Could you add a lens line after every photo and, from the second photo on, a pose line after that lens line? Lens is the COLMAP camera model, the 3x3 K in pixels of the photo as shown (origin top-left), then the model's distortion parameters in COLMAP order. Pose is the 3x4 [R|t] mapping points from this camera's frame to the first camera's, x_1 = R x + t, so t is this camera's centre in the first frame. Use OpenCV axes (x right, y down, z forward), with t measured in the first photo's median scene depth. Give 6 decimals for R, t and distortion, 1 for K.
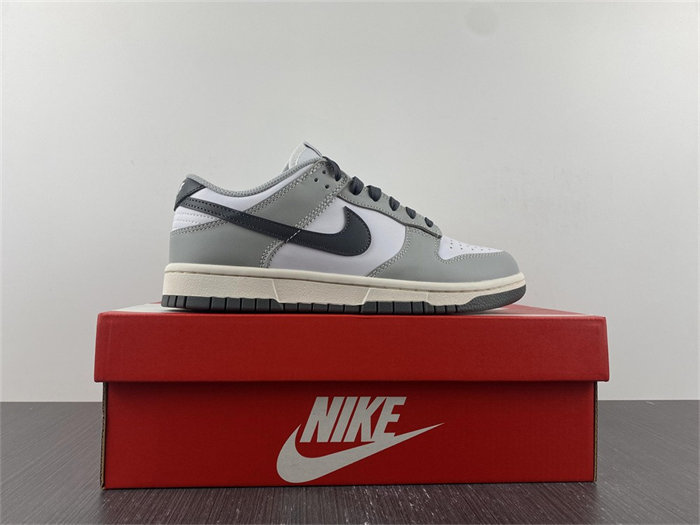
lens RADIAL K [[529.3, 0, 375.7], [0, 529.3, 251.7], [0, 0, 1]] dist [0.036964, -0.022523]
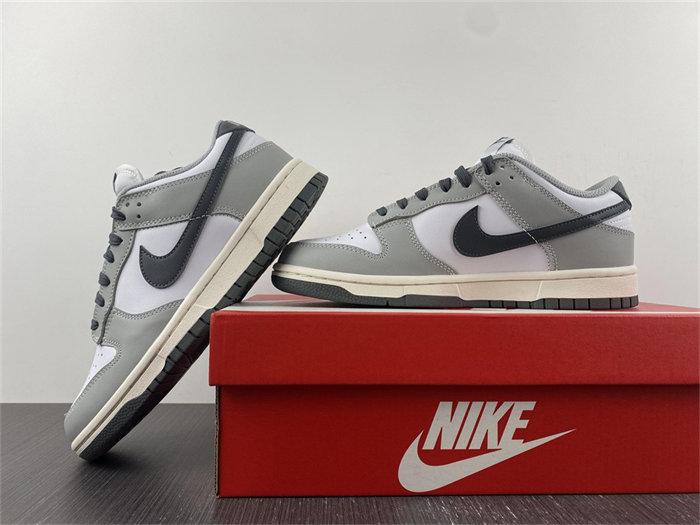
lens RADIAL K [[587.5, 0, 351.6], [0, 587.5, 257.4], [0, 0, 1]] dist [0.006944, 0.016241]
pose [[0.999824, -0.007283, -0.017317, -0.226506], [0.007742, 0.999617, 0.026565, -0.008064], [0.017117, -0.026694, 0.999497, -0.027021]]
